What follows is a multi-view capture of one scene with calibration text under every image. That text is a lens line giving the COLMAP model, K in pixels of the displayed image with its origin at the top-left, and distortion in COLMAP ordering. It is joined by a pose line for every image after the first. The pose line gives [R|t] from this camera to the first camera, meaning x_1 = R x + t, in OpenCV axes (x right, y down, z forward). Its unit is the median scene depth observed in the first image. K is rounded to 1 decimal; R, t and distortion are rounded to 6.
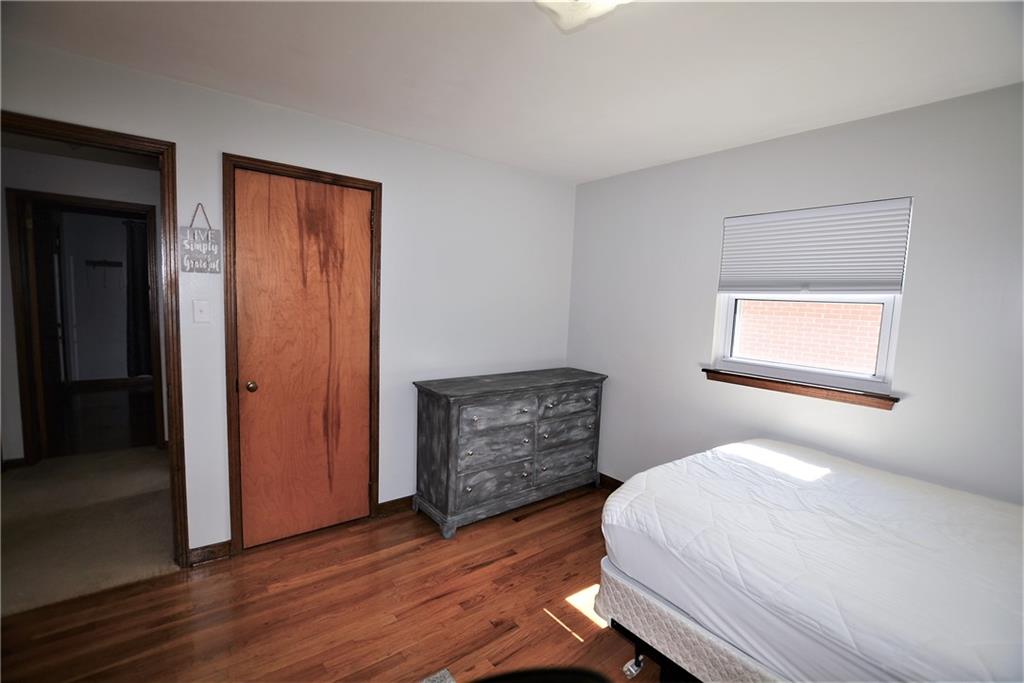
lens RADIAL K [[451.5, 0, 513.2], [0, 451.5, 342.4], [0, 0, 1]] dist [-0.024568, 0.000359]
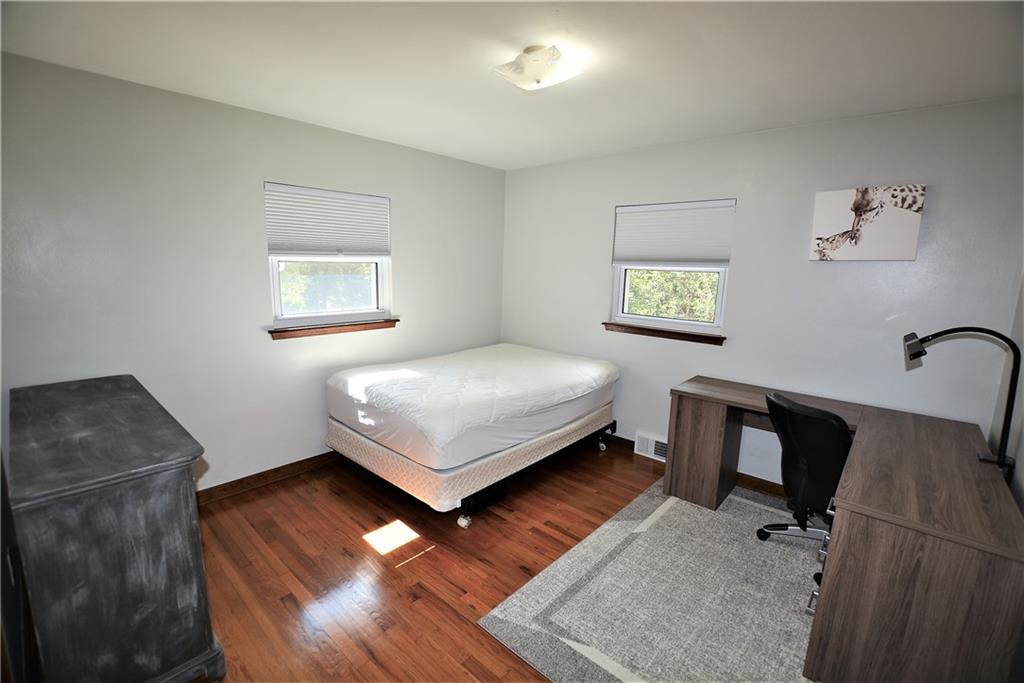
lens RADIAL K [[451.5, 0, 513.2], [0, 451.5, 342.4], [0, 0, 1]] dist [-0.024568, 0.000359]
pose [[-0.179381, -0.211435, 0.960790, -0.877891], [0.063293, 0.972128, 0.225747, -0.147503], [-0.981742, 0.101306, -0.160998, 0.826286]]
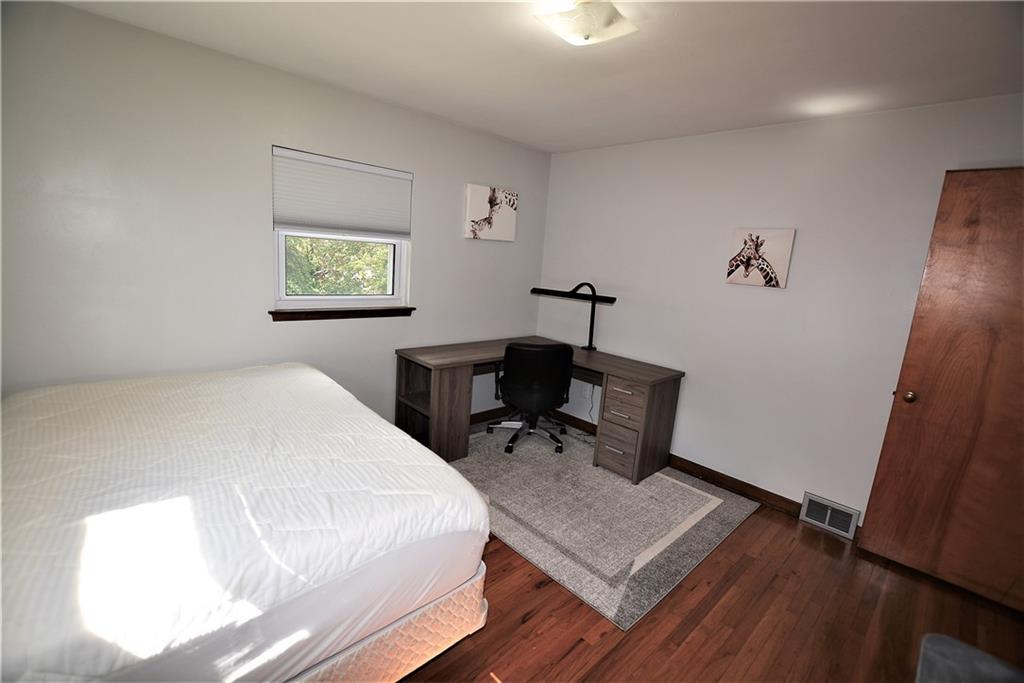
lens RADIAL K [[448.4, 0, 532.6], [0, 448.4, 335.8], [0, 0, 1]] dist [-0.000125, 0.000047]
pose [[-0.987197, -0.093400, -0.129301, 0.219976], [-0.125467, 0.955239, 0.267910, -0.160373], [0.098491, 0.280703, -0.954728, 1.460838]]
